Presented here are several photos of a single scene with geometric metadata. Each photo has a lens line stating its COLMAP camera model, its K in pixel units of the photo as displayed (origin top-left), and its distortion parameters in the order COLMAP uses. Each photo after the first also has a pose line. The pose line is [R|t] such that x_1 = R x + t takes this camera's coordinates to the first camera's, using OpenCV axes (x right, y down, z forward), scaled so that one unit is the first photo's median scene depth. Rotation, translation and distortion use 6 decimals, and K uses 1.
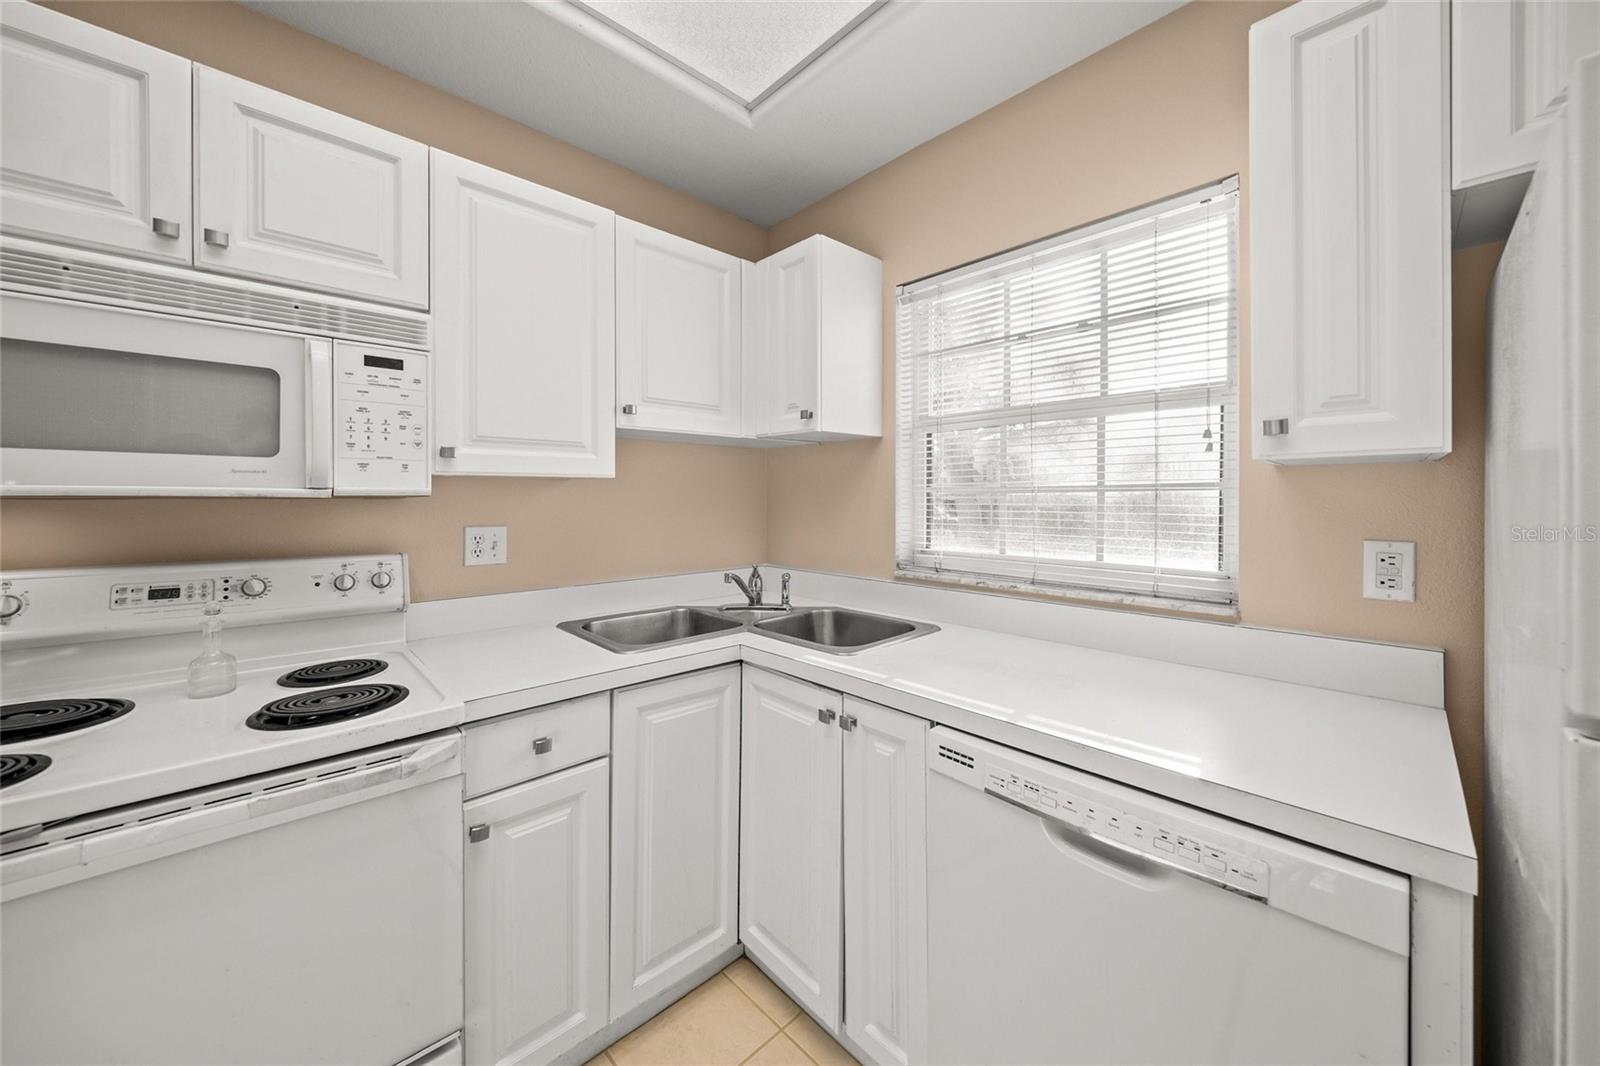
lens RADIAL K [[550.2, 0, 767.3], [0, 550.2, 500.6], [0, 0, 1]] dist [-0.002593, 0.000292]
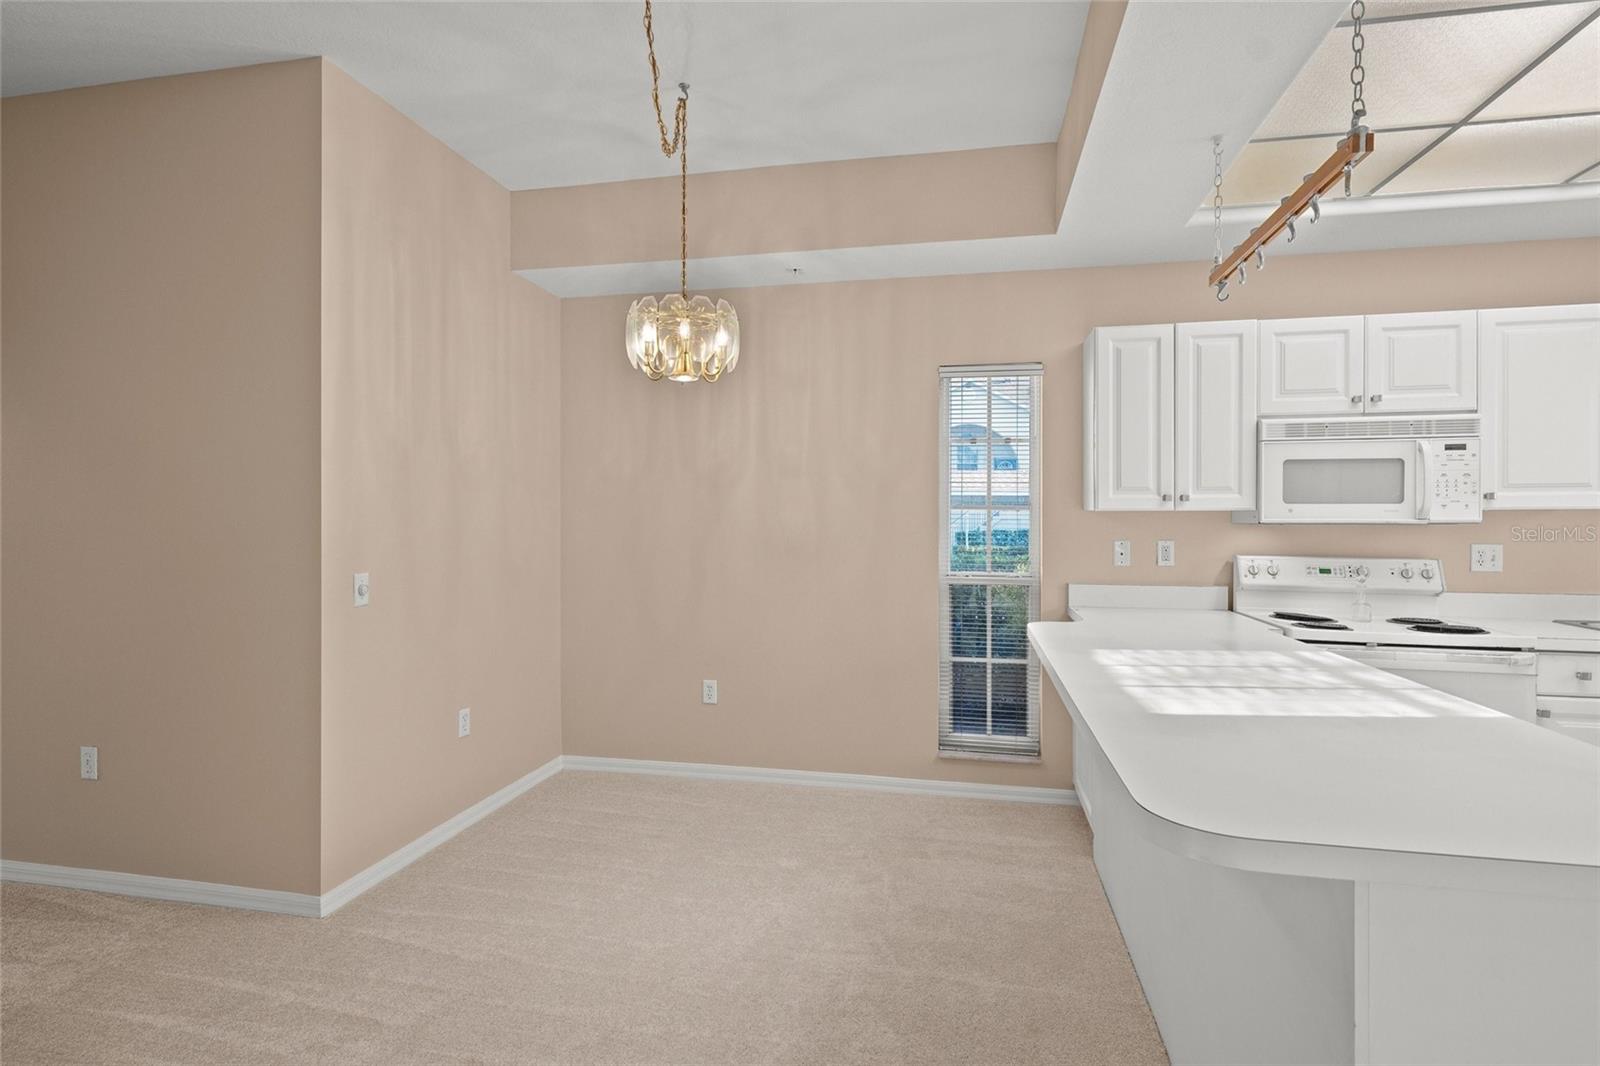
lens RADIAL K [[797.7, 0, 809.1], [0, 797.7, 522.9], [0, 0, 1]] dist [-0.008365, 0.003381]
pose [[0.597602, 0.004286, -0.801781, 0.097604], [-0.003360, 0.999990, 0.002841, -0.008641], [0.801786, 0.000996, 0.597611, -2.049961]]
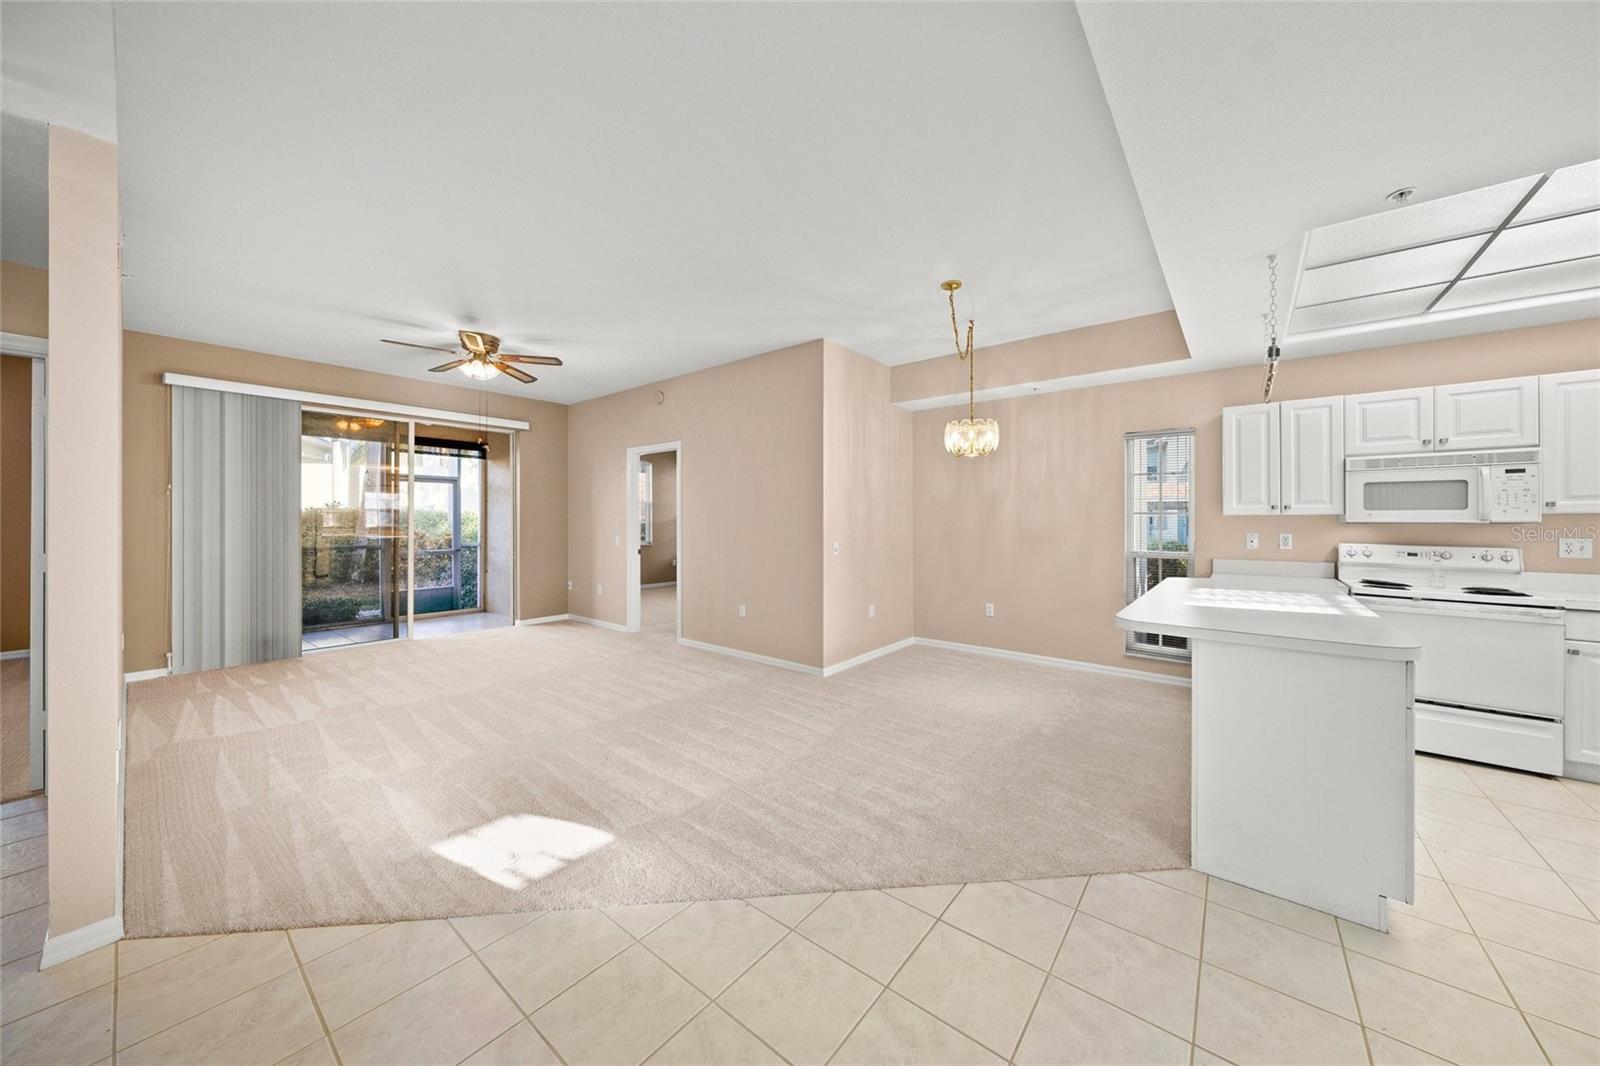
lens RADIAL K [[550.2, 0, 798.4], [0, 550.2, 517.5], [0, 0, 1]] dist [-0.002593, 0.000292]
pose [[0.150768, -0.003431, -0.988563, 1.256918], [-0.003871, 0.999984, -0.004062, -0.009409], [0.988562, 0.004439, 0.150753, -2.550752]]
